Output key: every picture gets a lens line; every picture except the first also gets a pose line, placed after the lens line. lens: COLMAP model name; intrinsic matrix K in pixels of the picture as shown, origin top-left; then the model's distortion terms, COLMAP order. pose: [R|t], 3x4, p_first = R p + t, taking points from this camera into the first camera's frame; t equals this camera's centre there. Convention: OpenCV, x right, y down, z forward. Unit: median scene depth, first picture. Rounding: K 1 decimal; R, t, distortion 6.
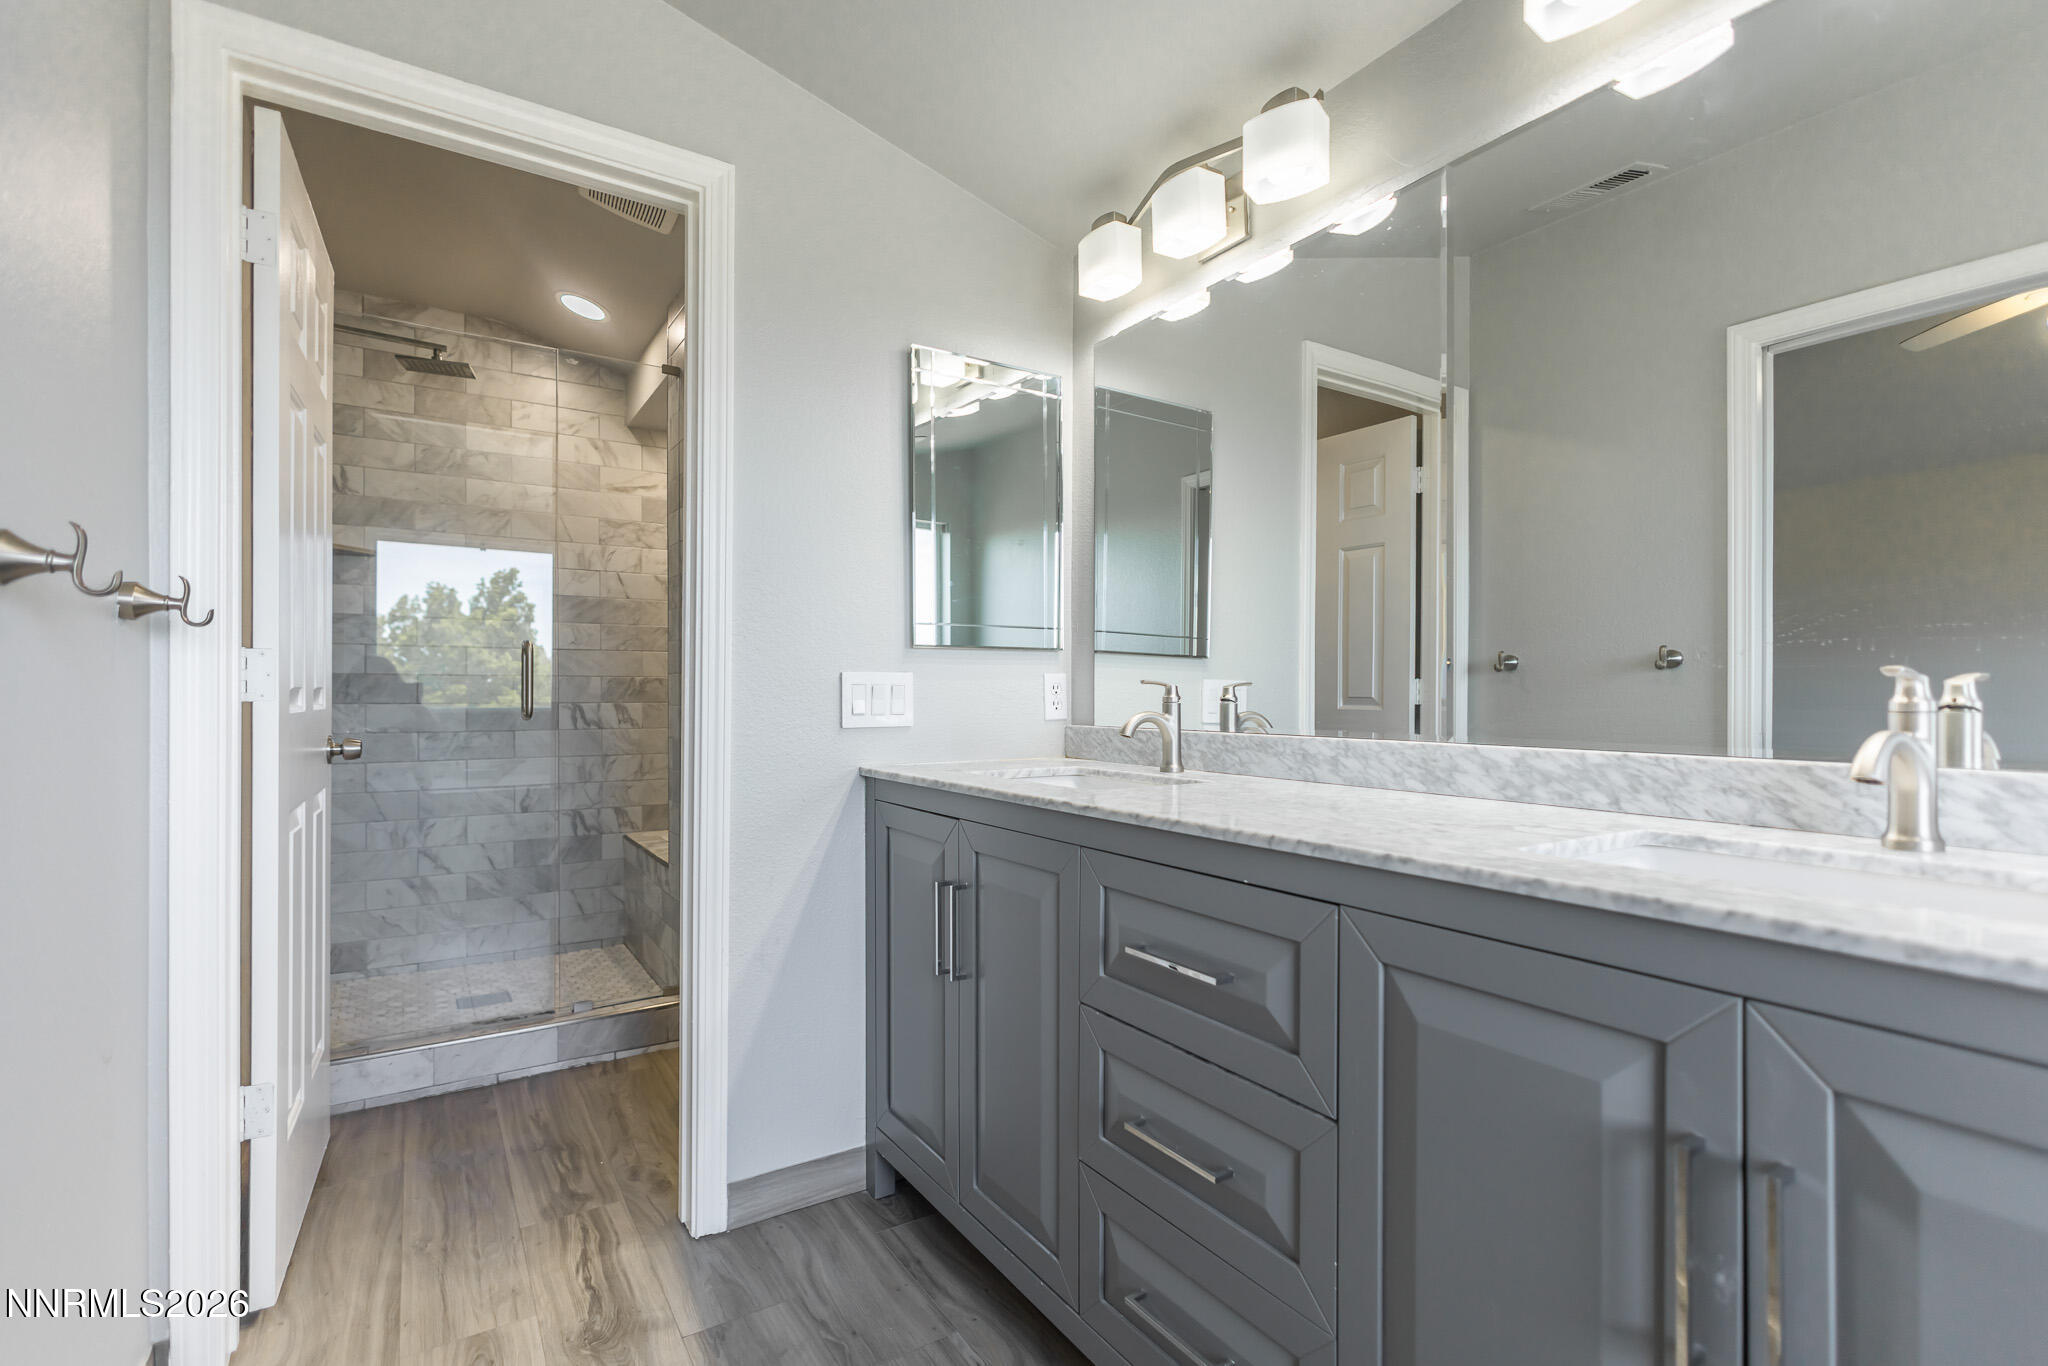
lens RADIAL K [[945.5, 0, 1018.3], [0, 945.5, 691.7], [0, 0, 1]] dist [0.002079, 0.000521]
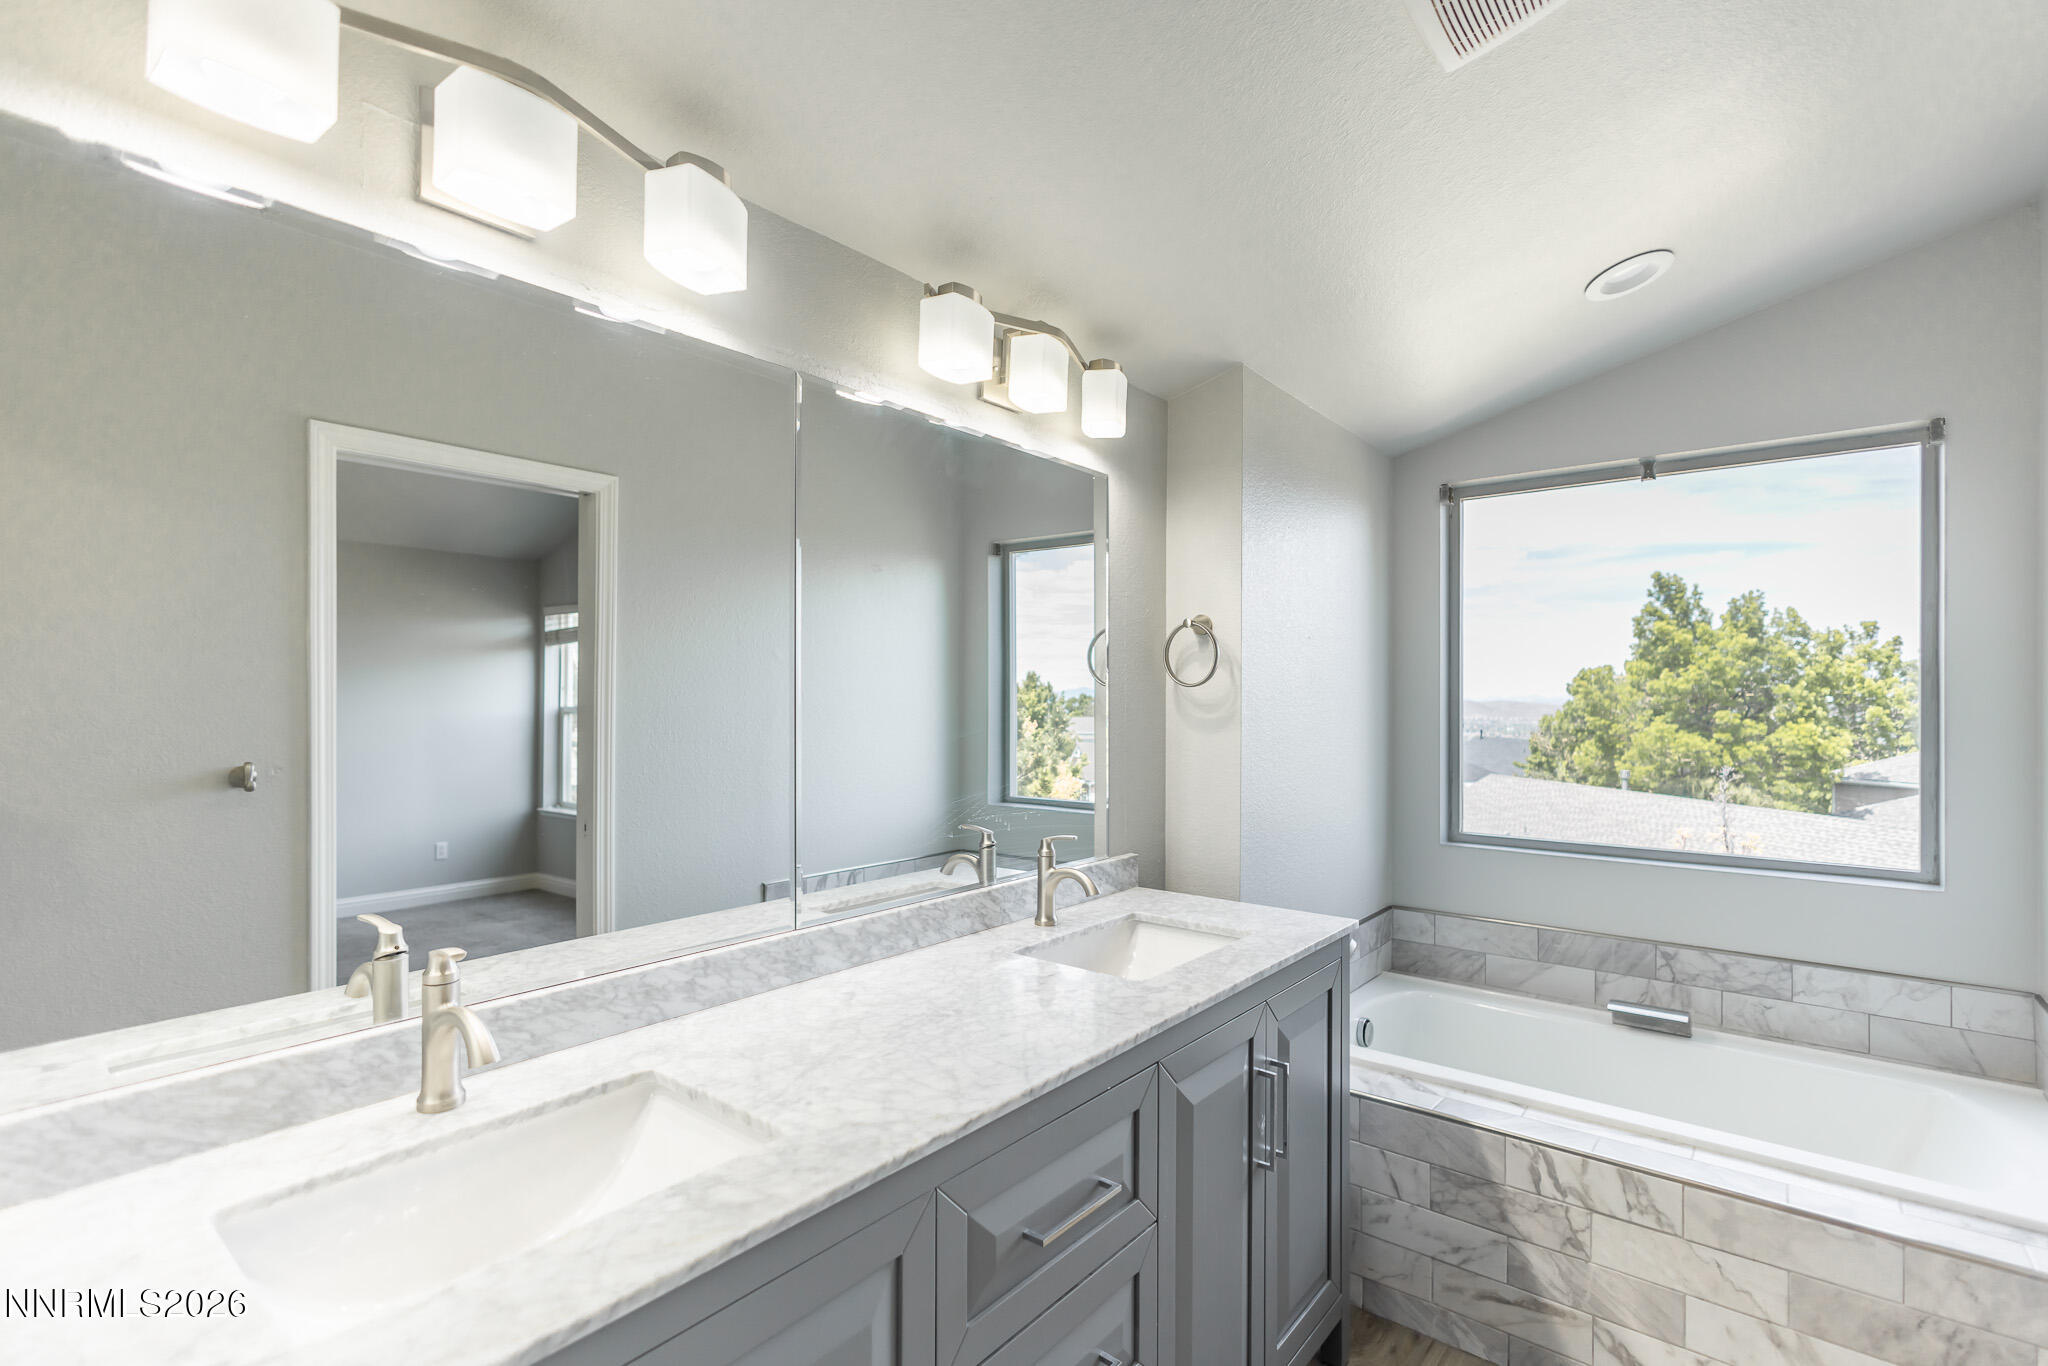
lens RADIAL K [[945.5, 0, 1013.7], [0, 945.5, 688.7], [0, 0, 1]] dist [0.002079, 0.000521]
pose [[-0.303132, 0.005468, 0.952933, -0.621503], [-0.006017, 0.999953, -0.007652, -0.208012], [-0.952930, -0.008054, -0.303084, 1.104837]]
